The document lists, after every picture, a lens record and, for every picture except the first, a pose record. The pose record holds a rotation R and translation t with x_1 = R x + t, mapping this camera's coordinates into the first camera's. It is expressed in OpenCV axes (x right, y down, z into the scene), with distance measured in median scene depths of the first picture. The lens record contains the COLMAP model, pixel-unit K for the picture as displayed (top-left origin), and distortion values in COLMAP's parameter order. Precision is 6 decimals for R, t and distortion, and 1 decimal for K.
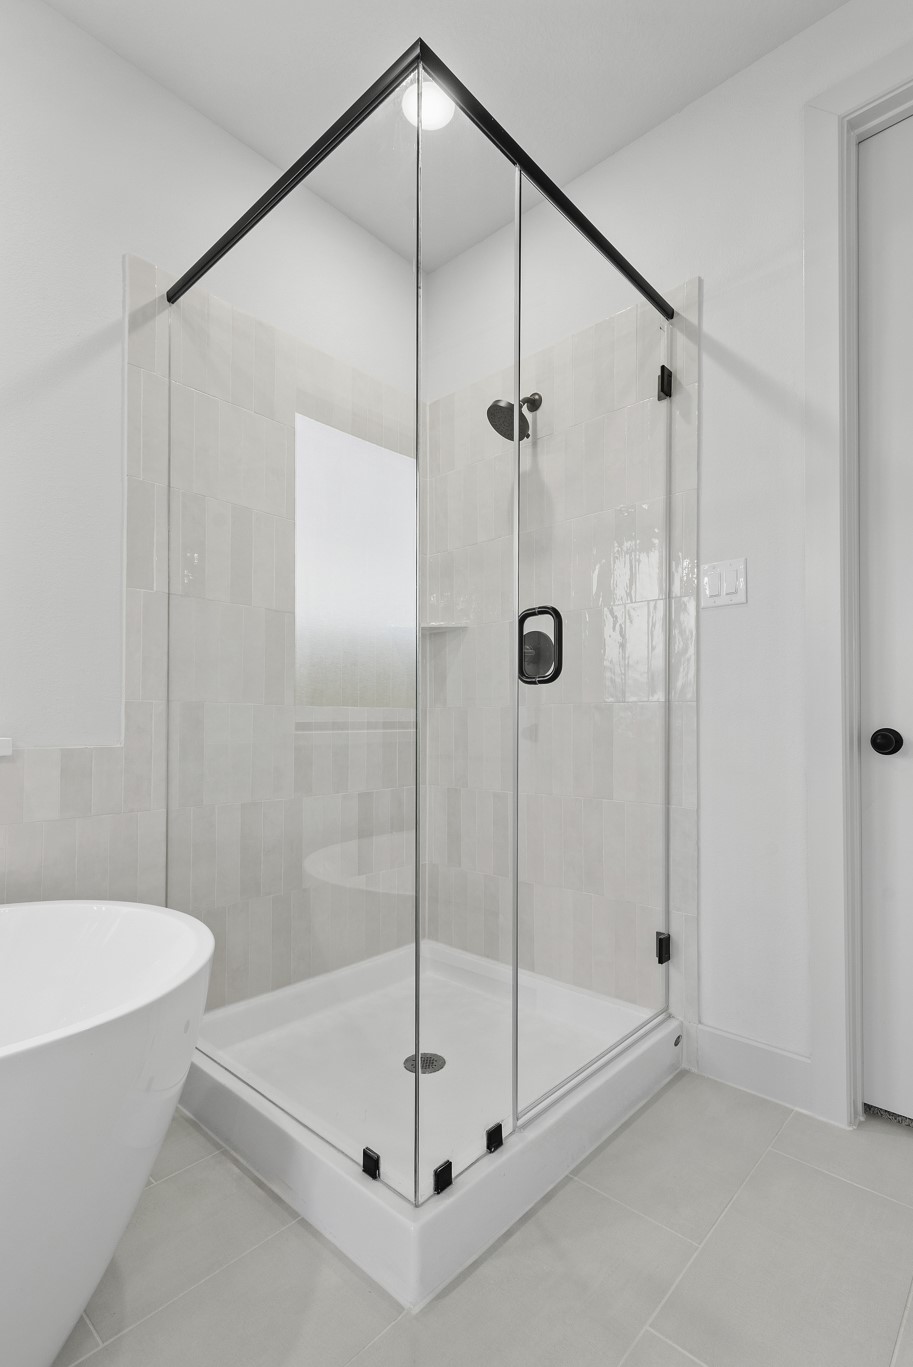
lens RADIAL K [[652.4, 0, 455.0], [0, 652.4, 718.8], [0, 0, 1]] dist [0.001409, -0.000481]
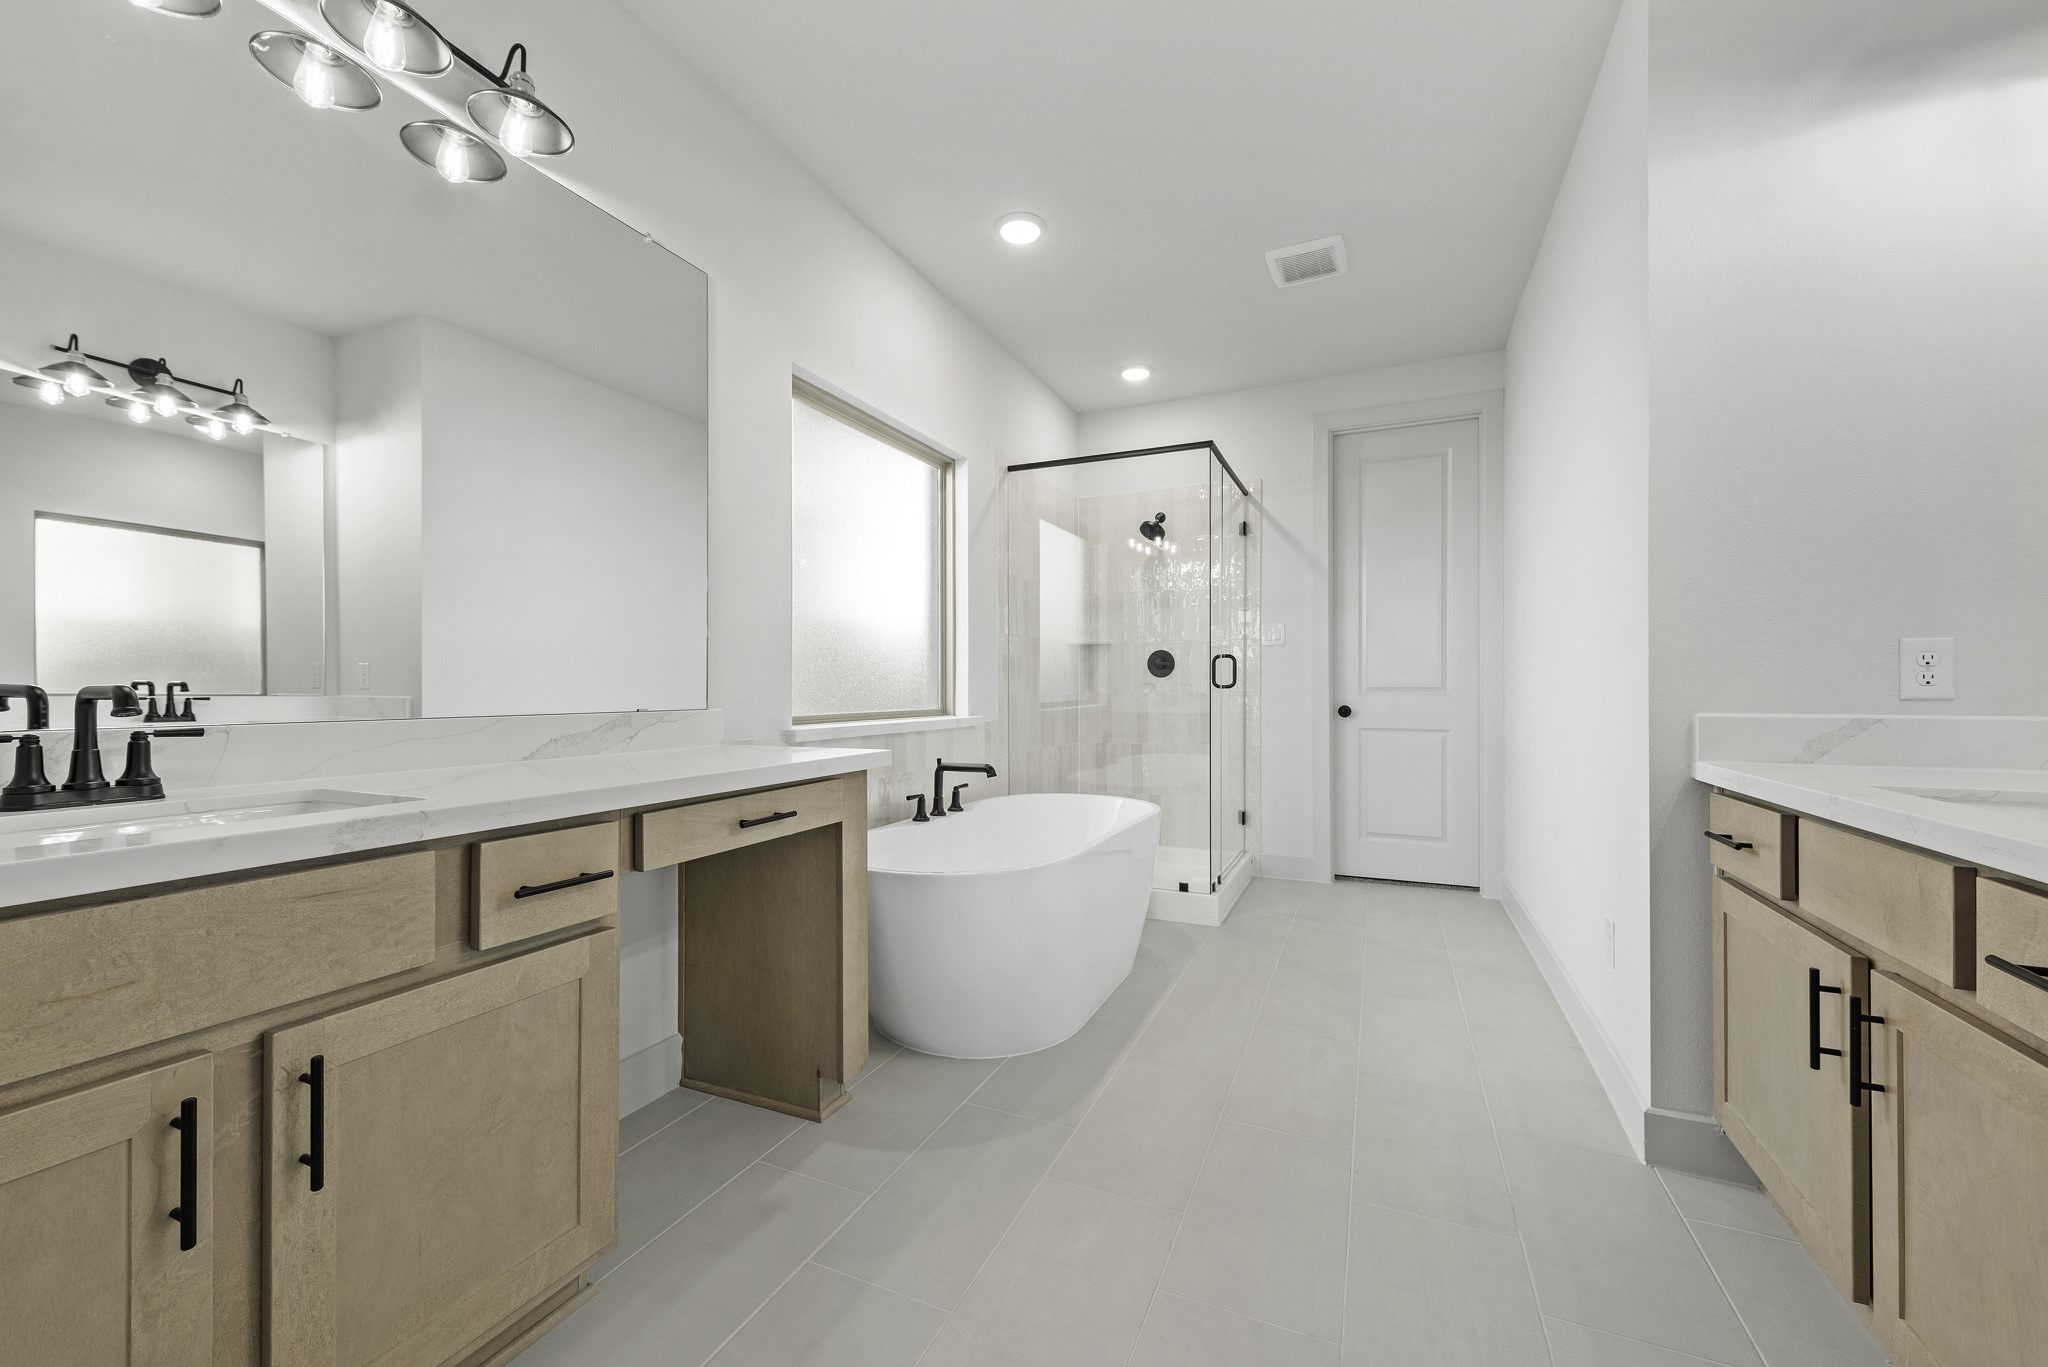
lens RADIAL K [[806.9, 0, 1017.9], [0, 806.9, 692.7], [0, 0, 1]] dist [-0.000531, -0.000646]
pose [[0.950783, -0.001348, 0.309853, -1.083973], [-0.002055, 0.999941, 0.010655, -0.051802], [-0.309849, -0.010767, 0.950725, -1.101611]]
